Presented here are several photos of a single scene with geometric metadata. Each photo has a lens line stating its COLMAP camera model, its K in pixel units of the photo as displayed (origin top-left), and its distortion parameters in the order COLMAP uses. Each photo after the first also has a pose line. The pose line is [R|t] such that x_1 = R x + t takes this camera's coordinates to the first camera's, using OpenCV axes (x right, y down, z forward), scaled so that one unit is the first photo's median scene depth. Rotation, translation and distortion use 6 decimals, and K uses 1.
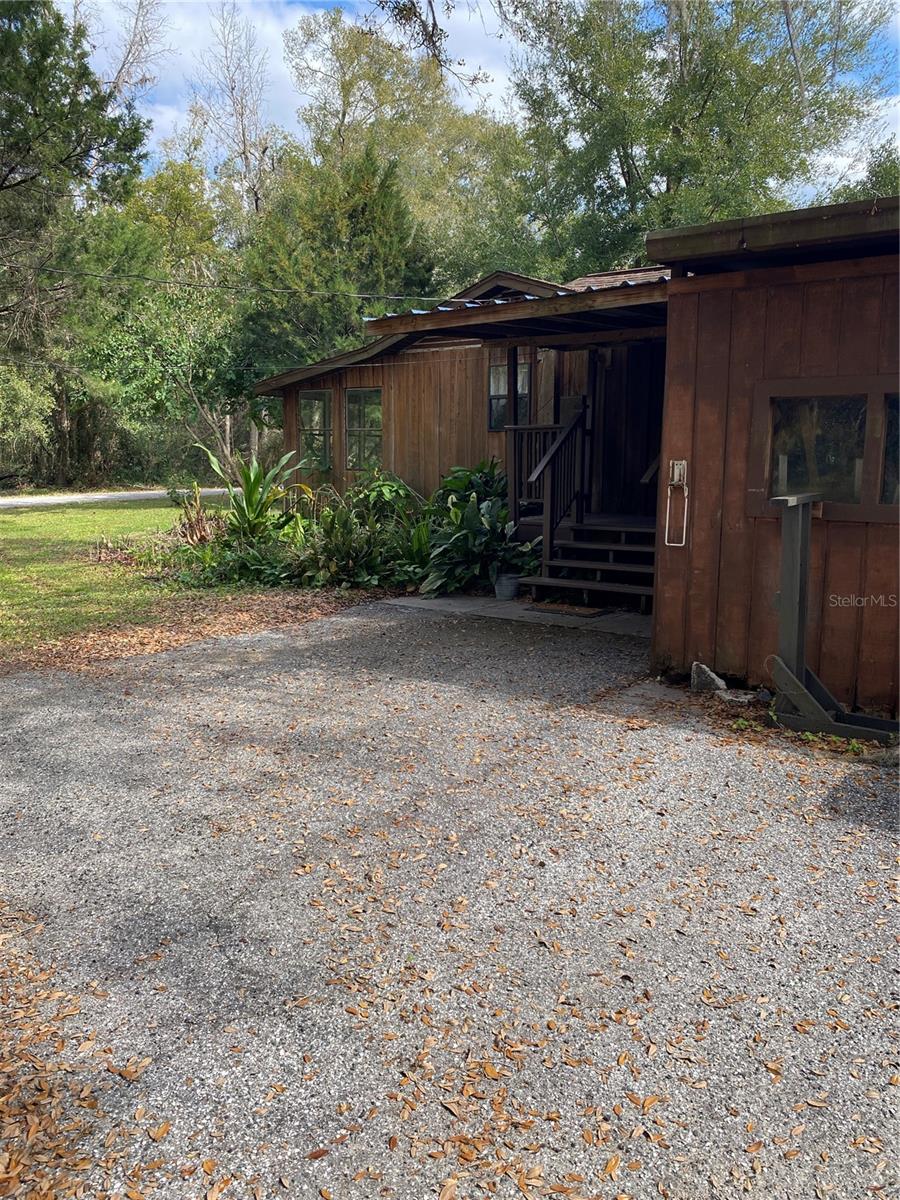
lens RADIAL K [[902.8, 0, 450.0], [0, 902.8, 600.0], [0, 0, 1]] dist [0.169315, -0.369504]
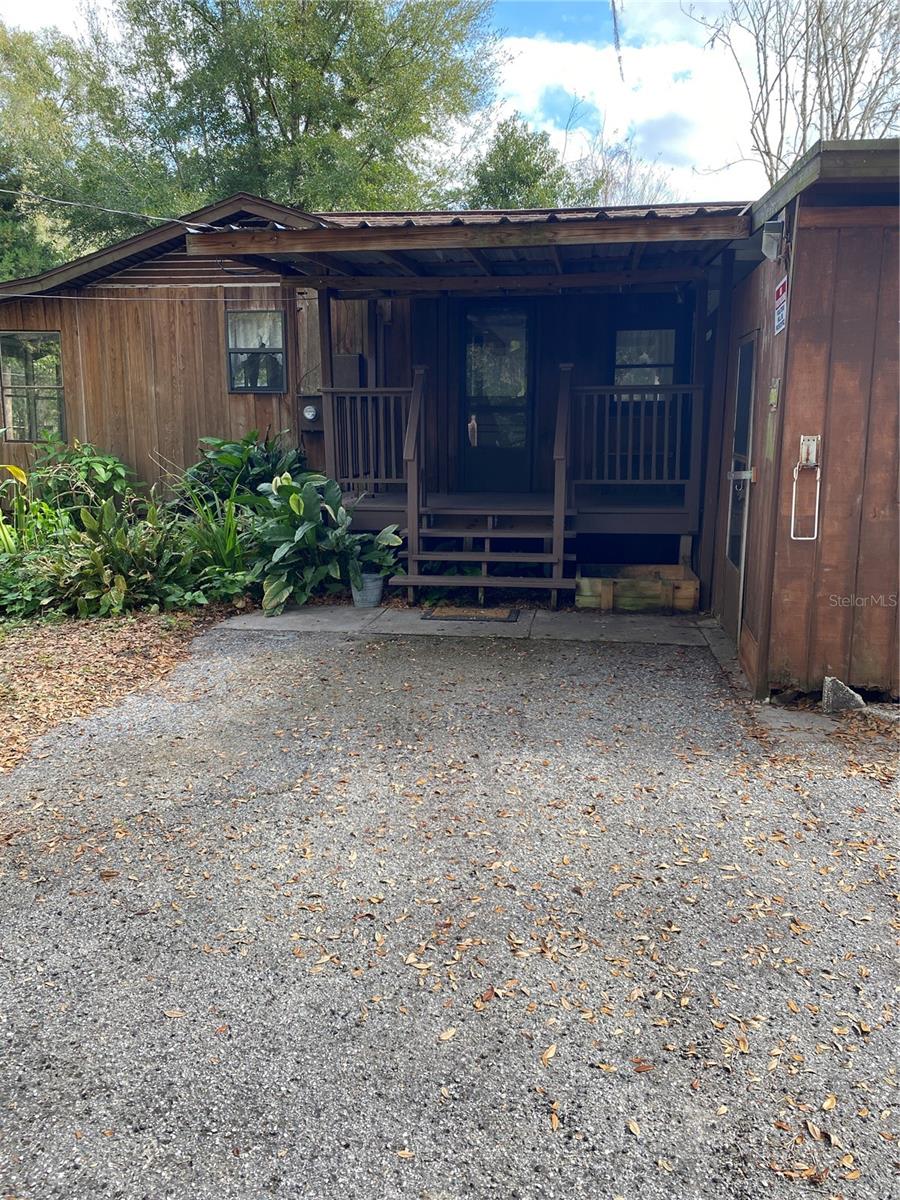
lens RADIAL K [[904.5, 0, 450.0], [0, 904.5, 600.0], [0, 0, 1]] dist [0.010742, -0.001349]
pose [[0.868245, -0.092374, 0.487461, -0.338437], [0.074219, 0.995641, 0.056479, -0.059068], [-0.490554, -0.012859, 0.871316, 0.351485]]
